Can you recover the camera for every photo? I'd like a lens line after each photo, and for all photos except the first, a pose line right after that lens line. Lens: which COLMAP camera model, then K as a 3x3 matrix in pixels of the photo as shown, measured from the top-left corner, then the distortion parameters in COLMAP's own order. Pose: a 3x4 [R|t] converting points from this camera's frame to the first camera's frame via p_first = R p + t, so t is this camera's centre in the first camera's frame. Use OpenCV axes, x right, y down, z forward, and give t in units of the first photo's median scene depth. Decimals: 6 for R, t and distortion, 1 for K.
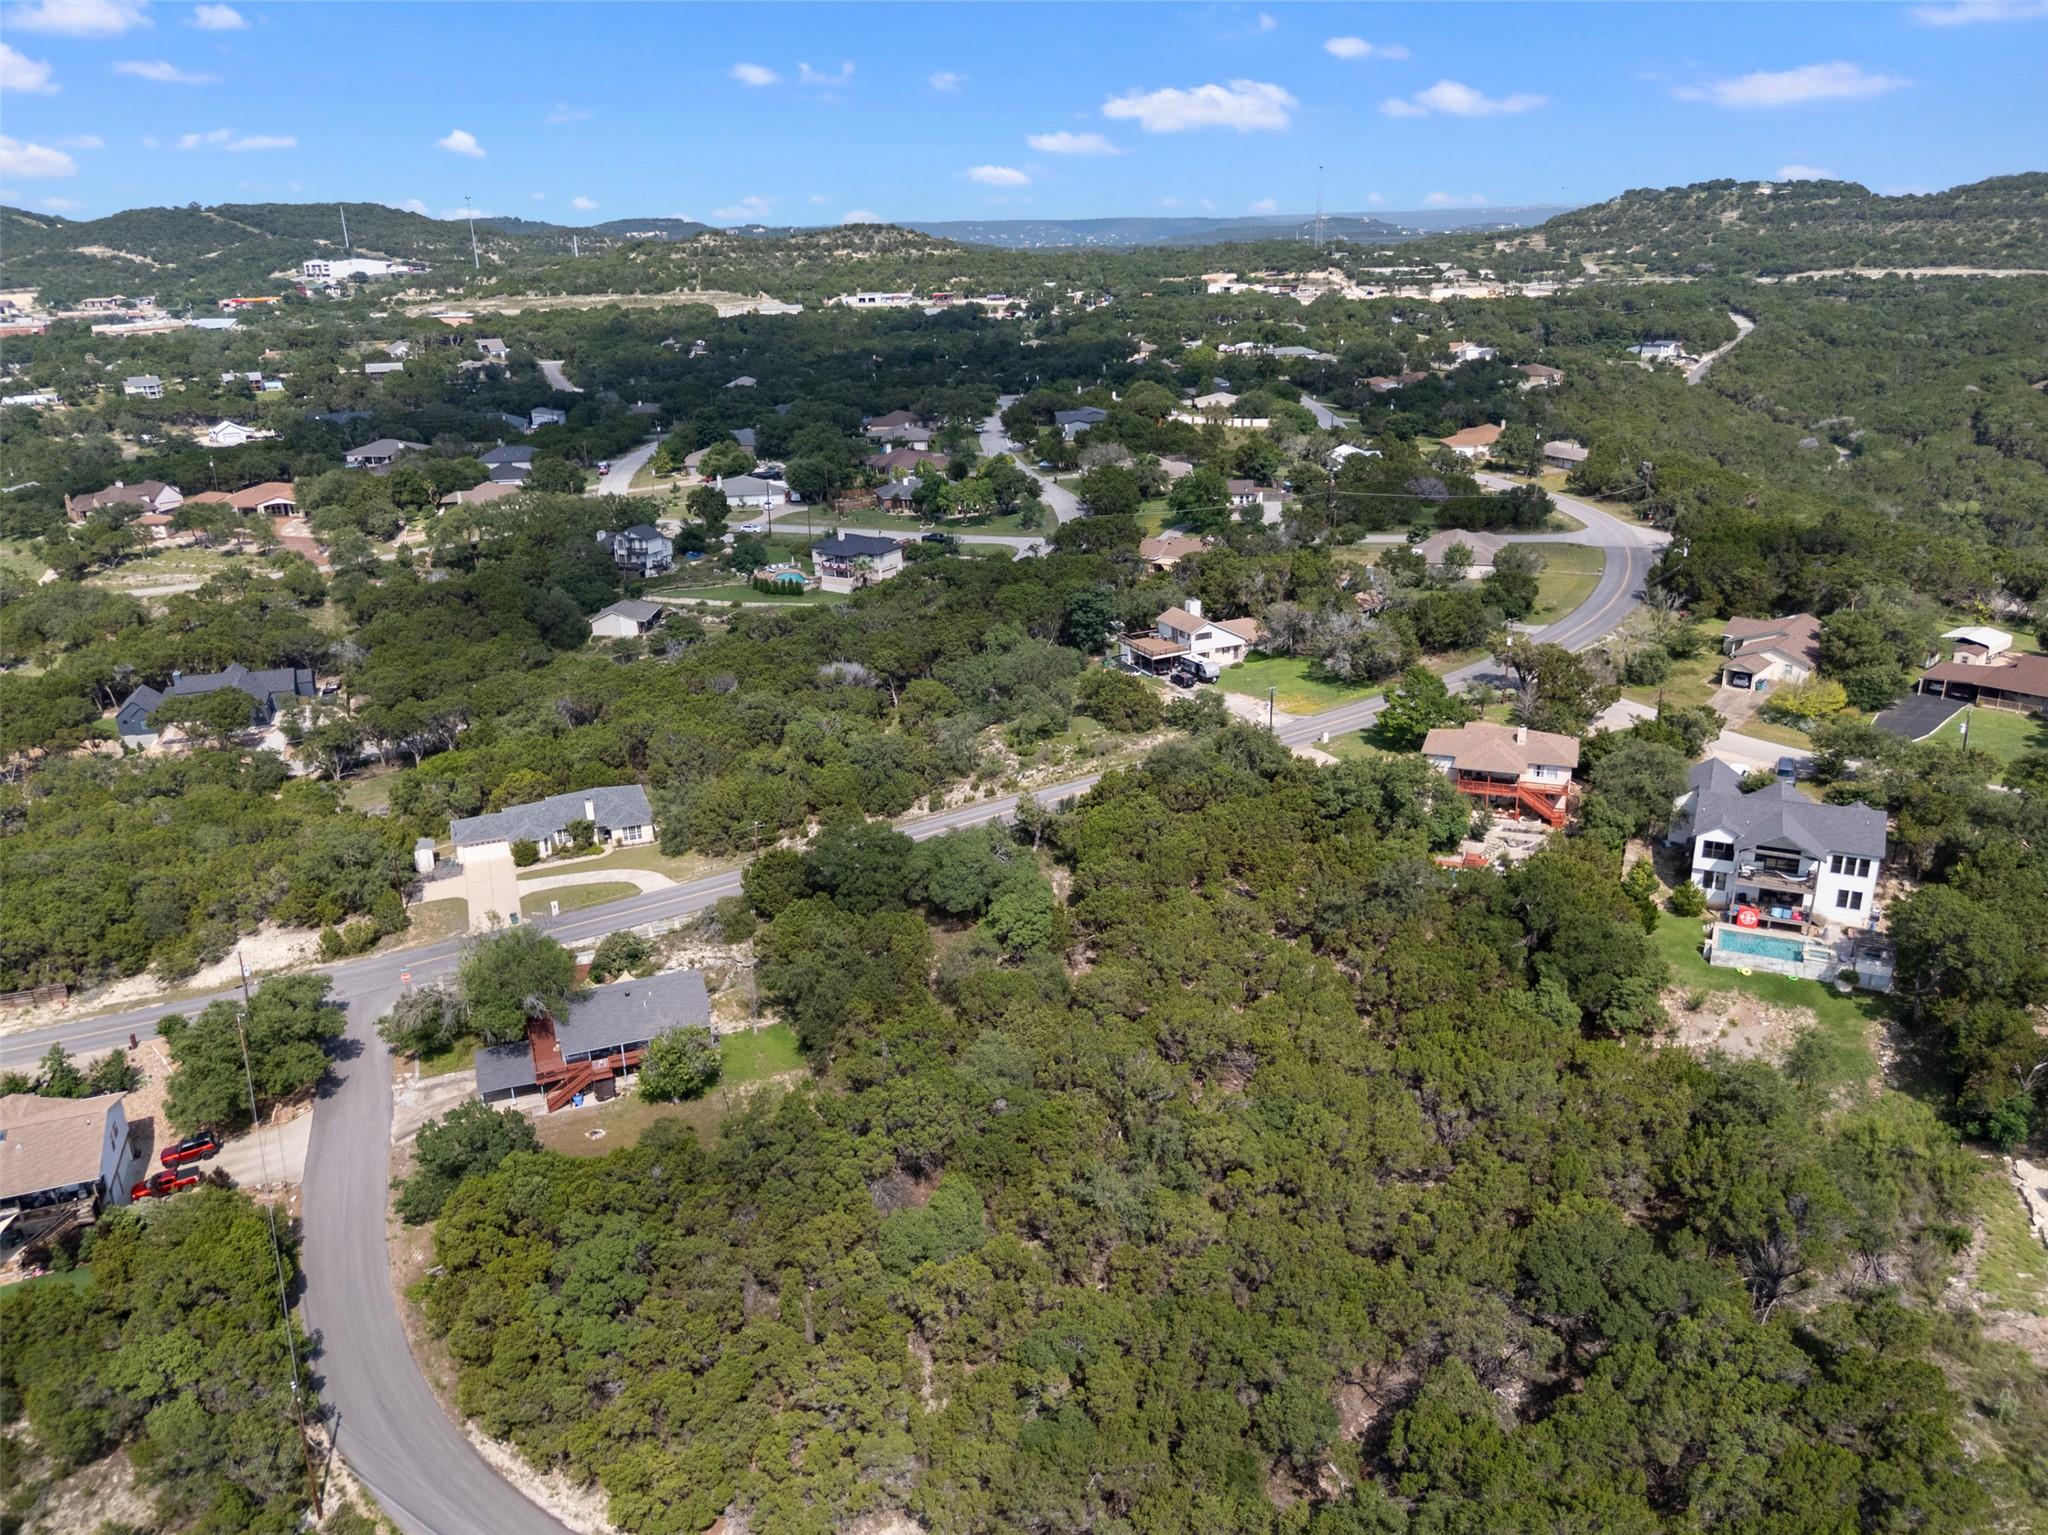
lens RADIAL K [[1511.2, 0, 1025.6], [0, 1511.2, 759.5], [0, 0, 1]] dist [0.068295, -0.068557]
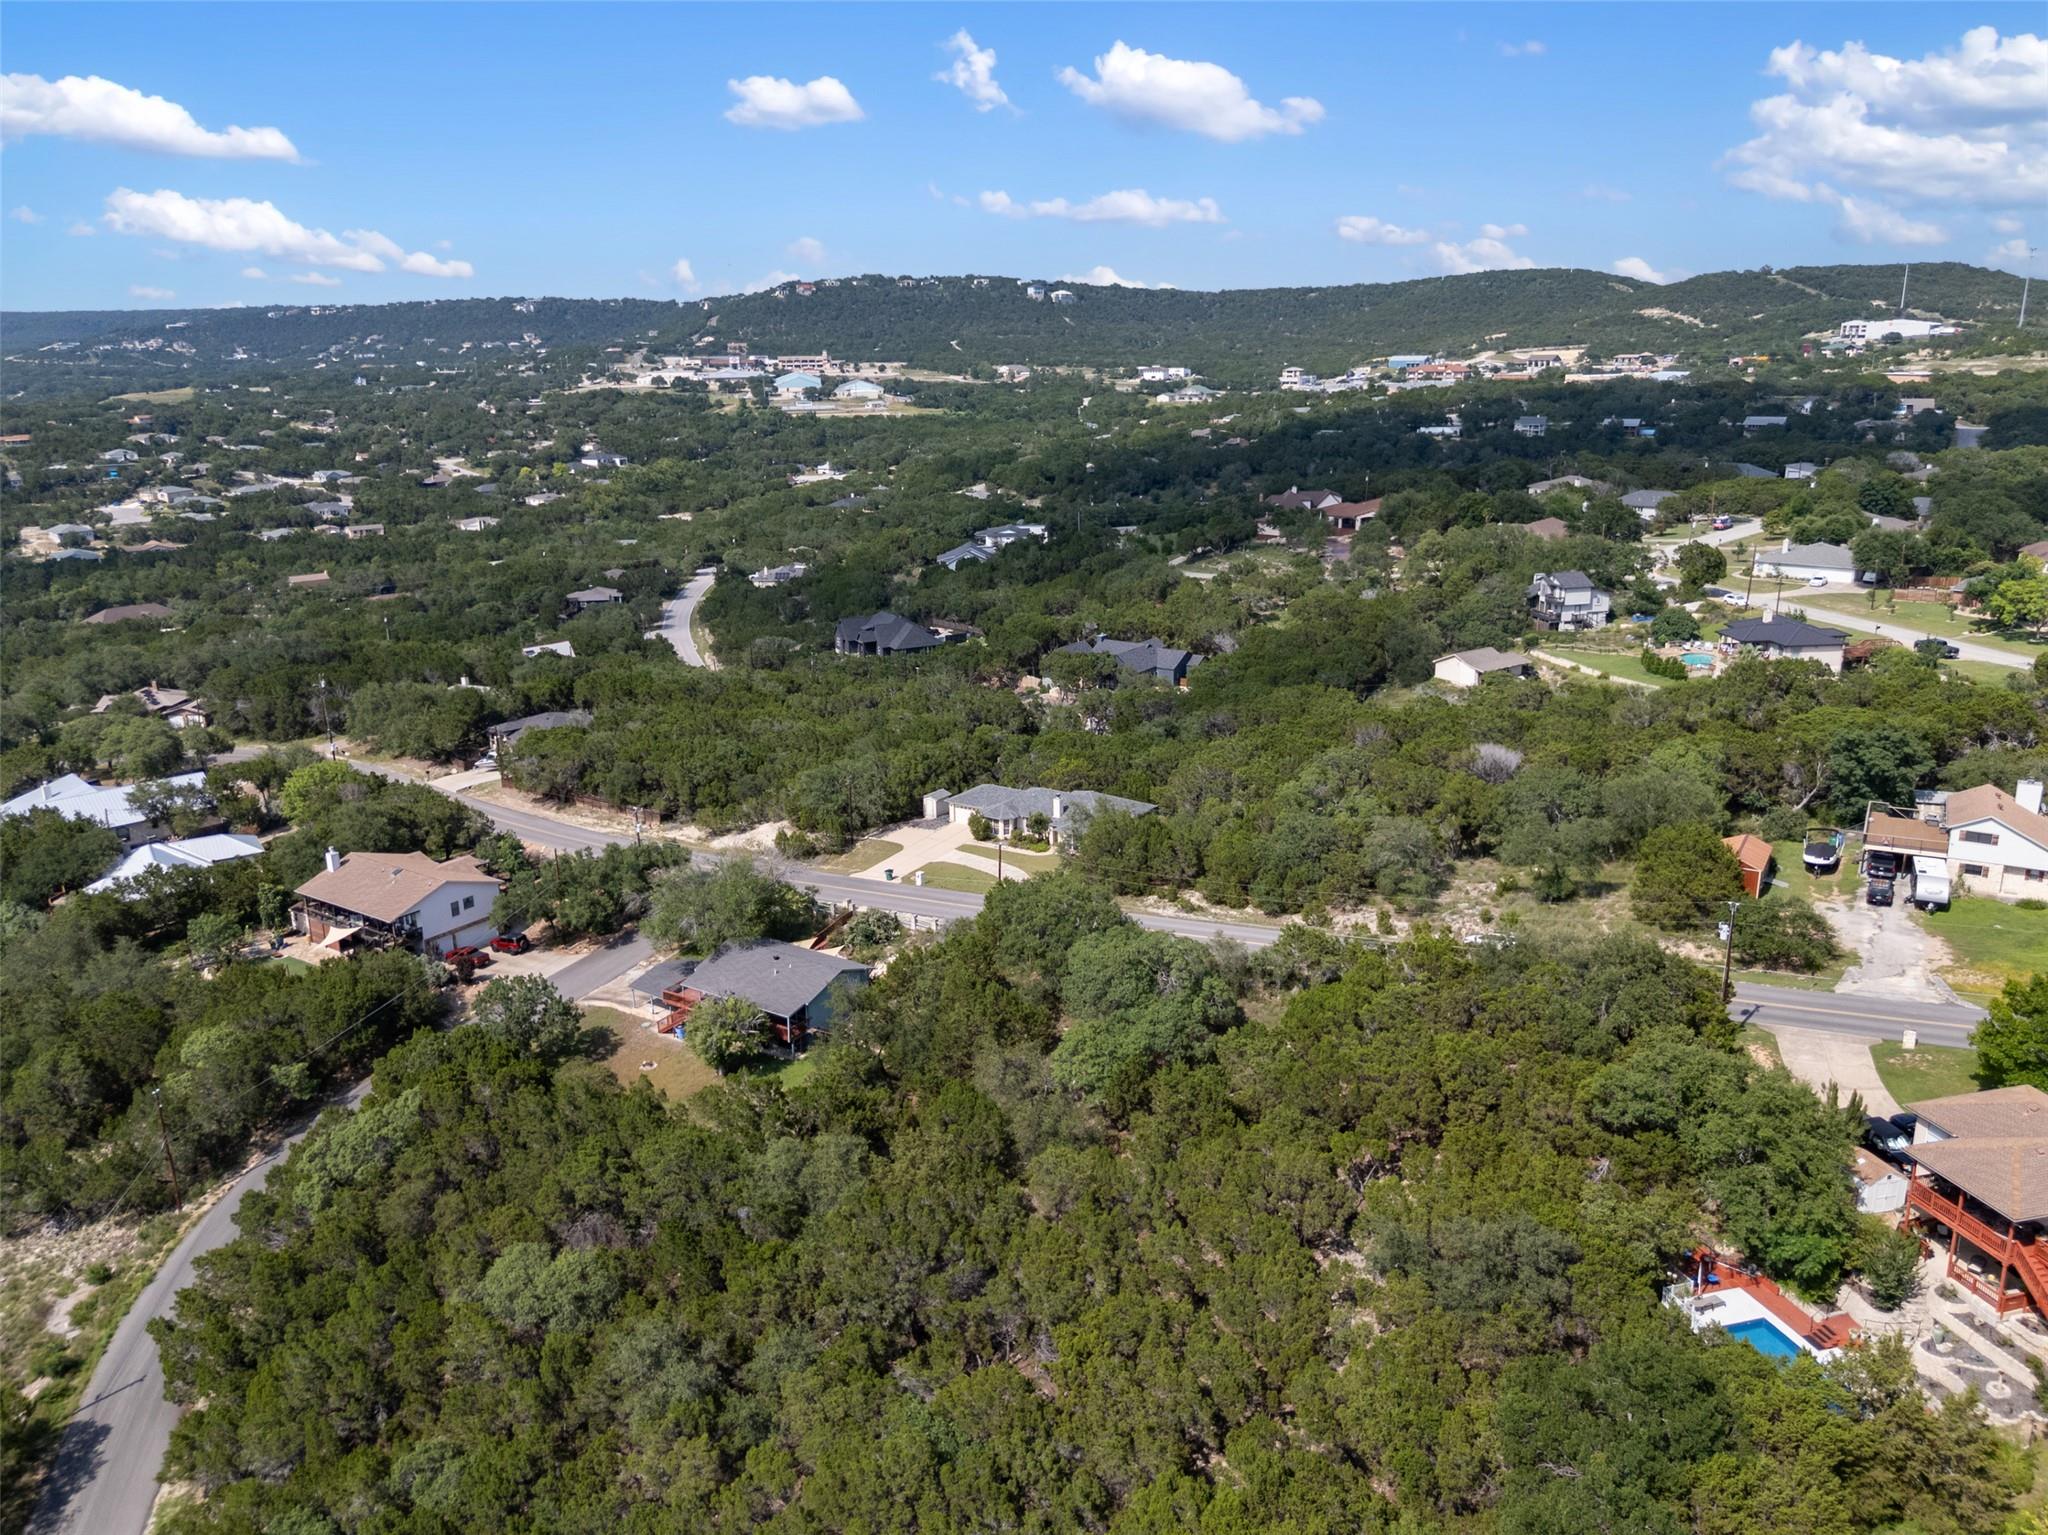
lens RADIAL K [[1511.2, 0, 1025.6], [0, 1511.2, 759.5], [0, 0, 1]] dist [0.068295, -0.068557]
pose [[0.571138, 0.237650, -0.785700, 0.320719], [-0.271769, 0.957936, 0.092193, -0.056676], [0.774560, 0.160874, 0.611700, 0.299168]]
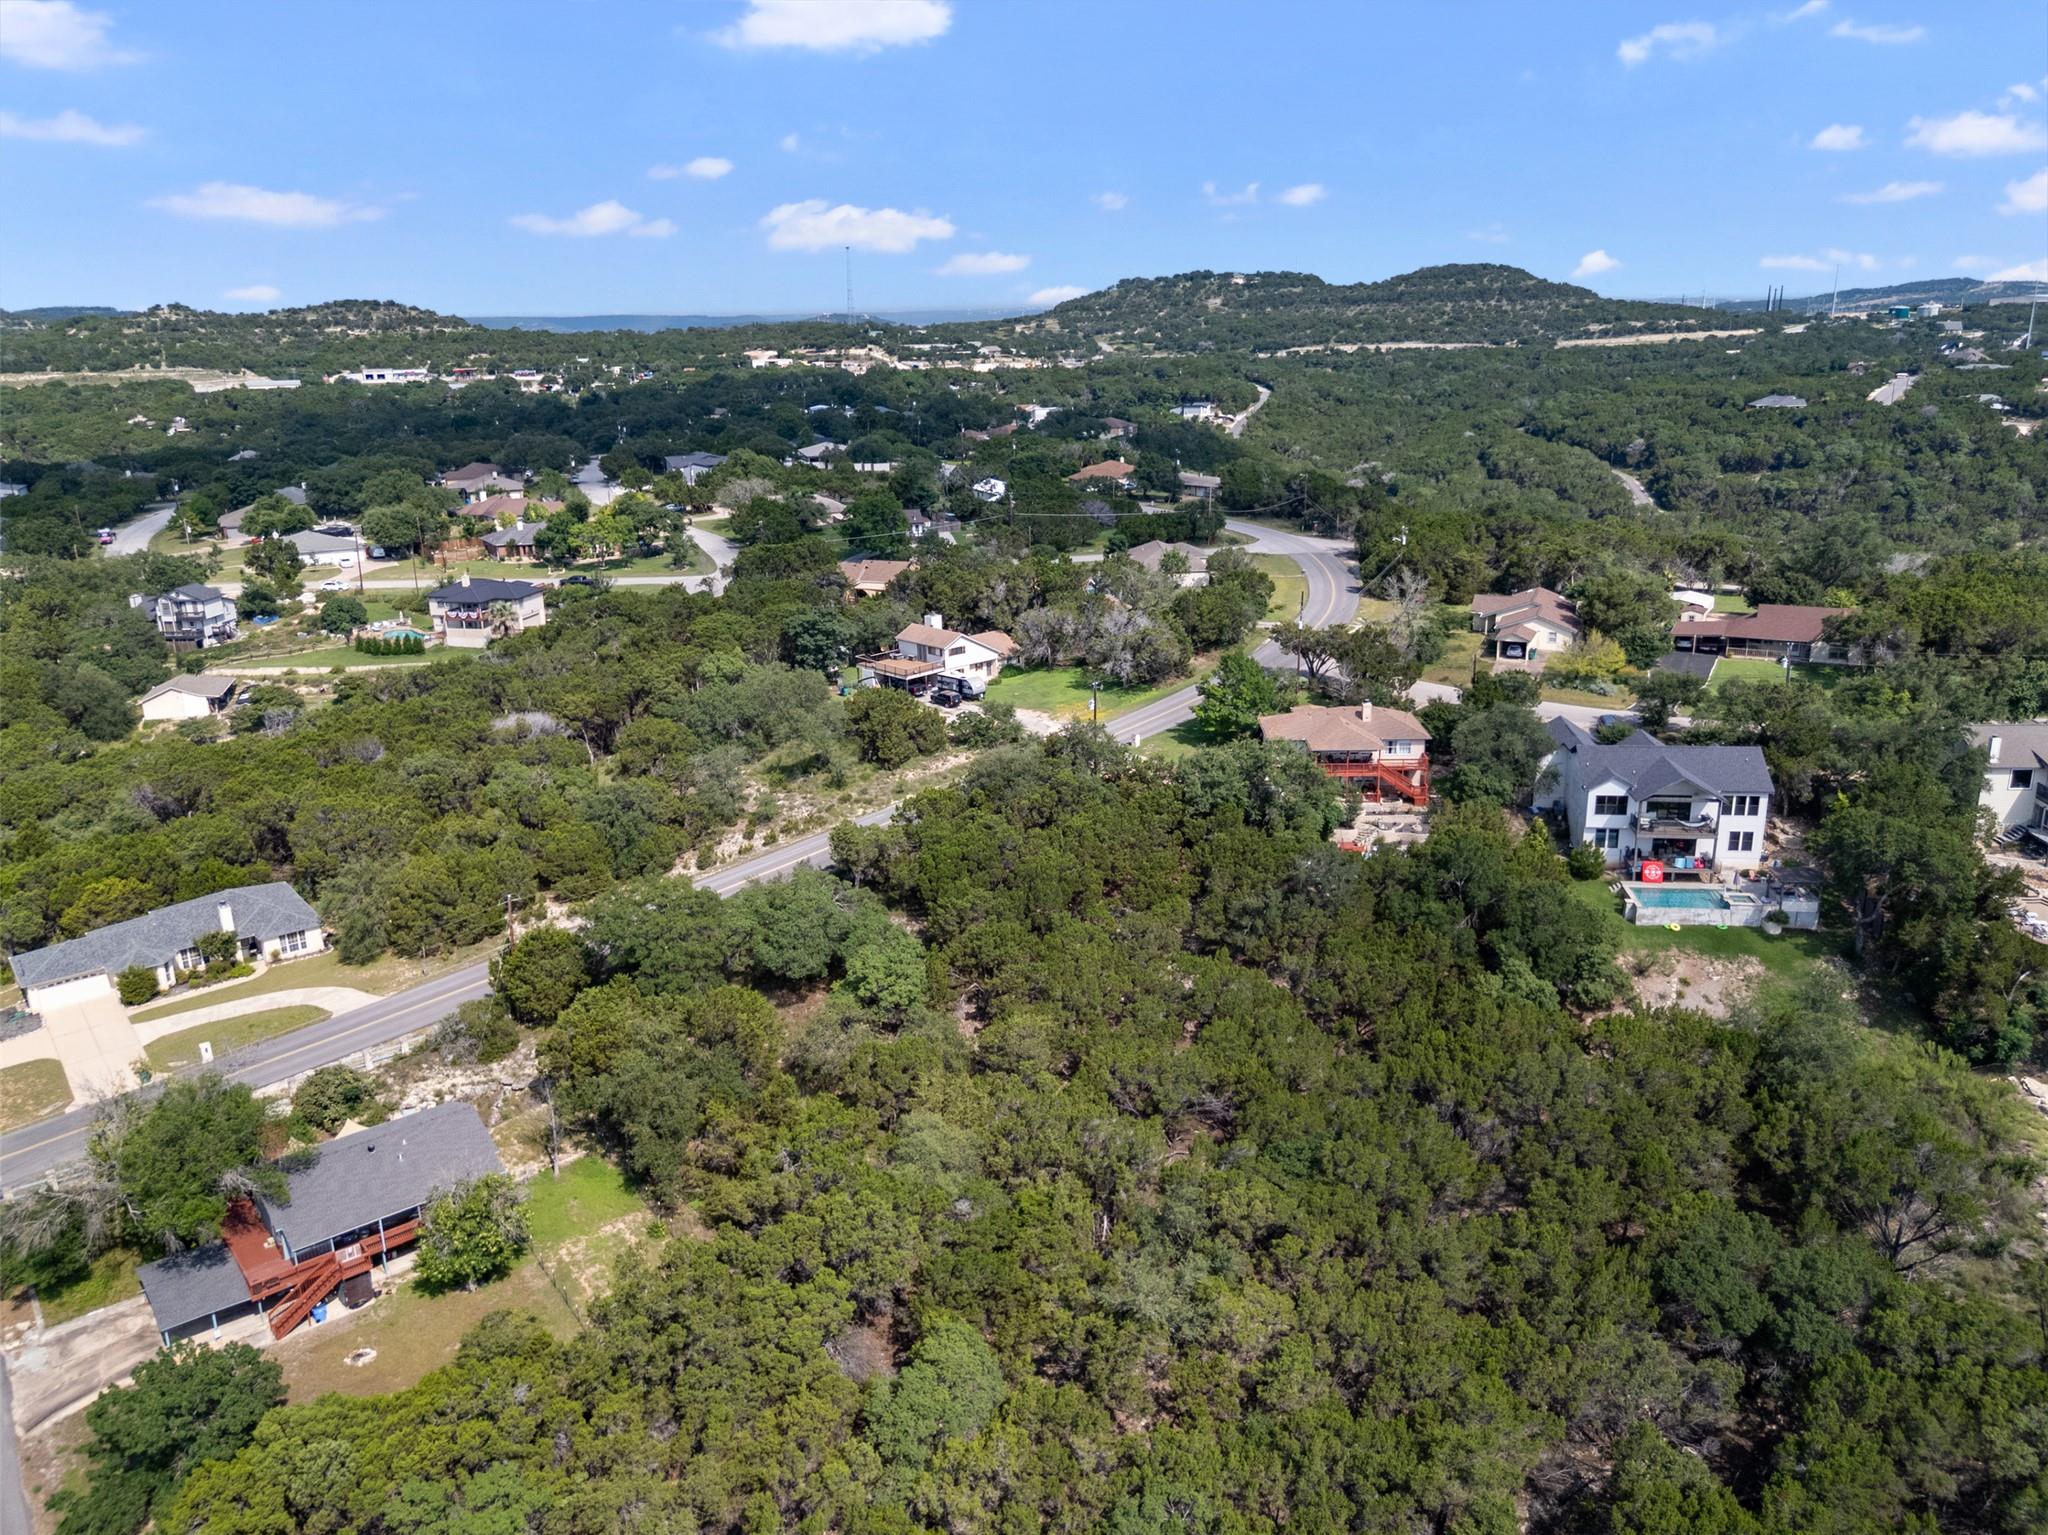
lens RADIAL K [[1511.2, 0, 1025.6], [0, 1511.2, 759.5], [0, 0, 1]] dist [0.068295, -0.068557]
pose [[0.951602, -0.085683, 0.295147, -0.096755], [0.103021, 0.993720, -0.043673, 0.021610], [-0.289552, 0.071966, 0.954453, 0.128298]]
